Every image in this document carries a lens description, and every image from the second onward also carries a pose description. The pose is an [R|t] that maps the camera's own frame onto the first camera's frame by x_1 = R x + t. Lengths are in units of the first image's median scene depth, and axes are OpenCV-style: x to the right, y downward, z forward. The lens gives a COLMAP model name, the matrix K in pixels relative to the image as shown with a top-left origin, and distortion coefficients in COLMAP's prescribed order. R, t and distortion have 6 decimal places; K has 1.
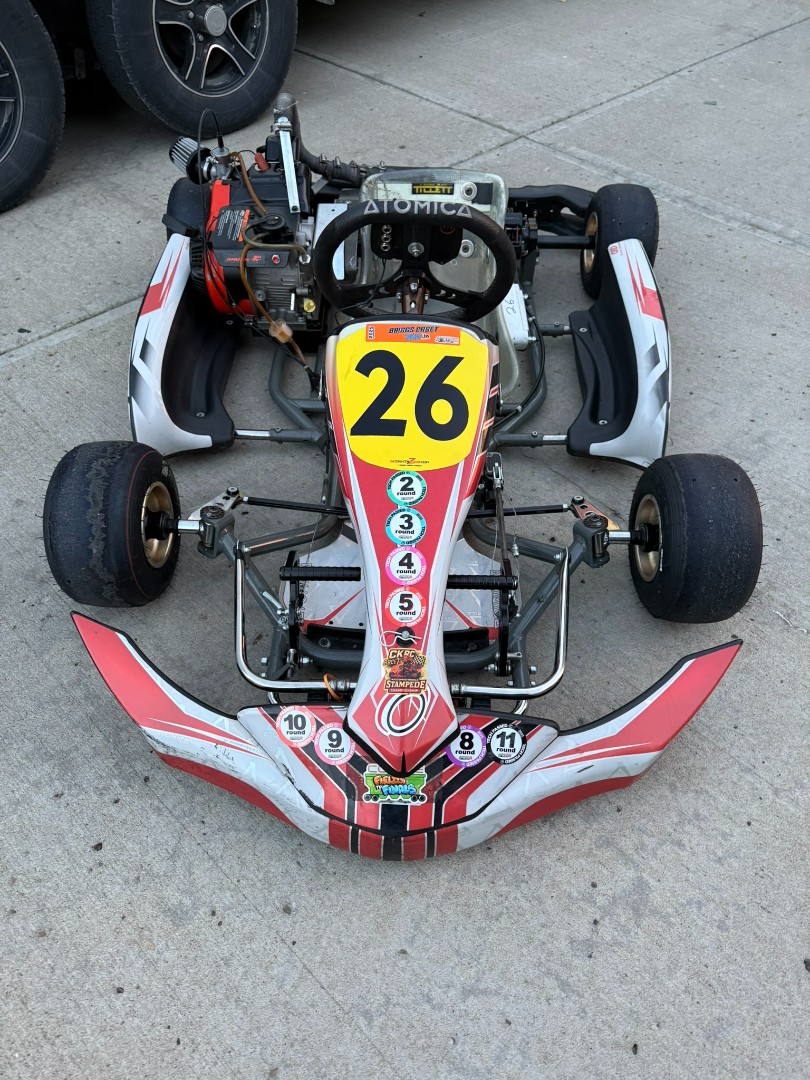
lens RADIAL K [[765.4, 0, 403.5], [0, 765.4, 538.2], [0, 0, 1]] dist [0.008351, -0.017756]
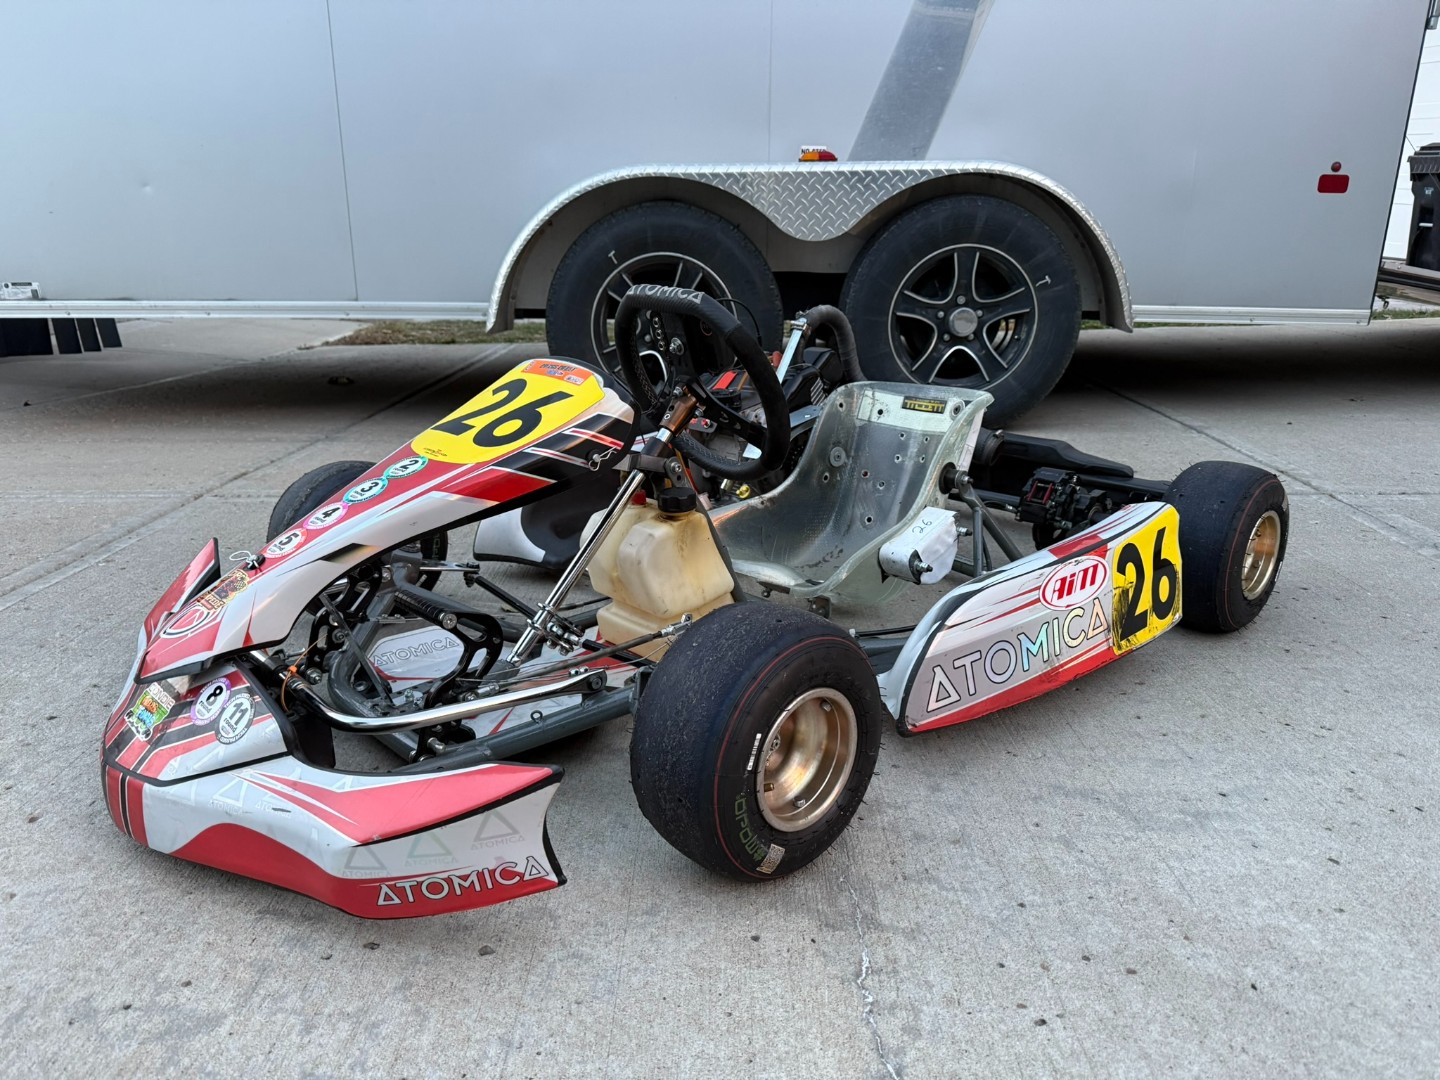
lens RADIAL K [[1020.6, 0, 717.5], [0, 1020.6, 555.2], [0, 0, 1]] dist [0.008351, -0.017756]
pose [[0.699575, 0.207094, -0.683891, 0.424901], [-0.520740, 0.803139, -0.289477, 0.066049], [0.489311, 0.558640, 0.669698, 0.164308]]
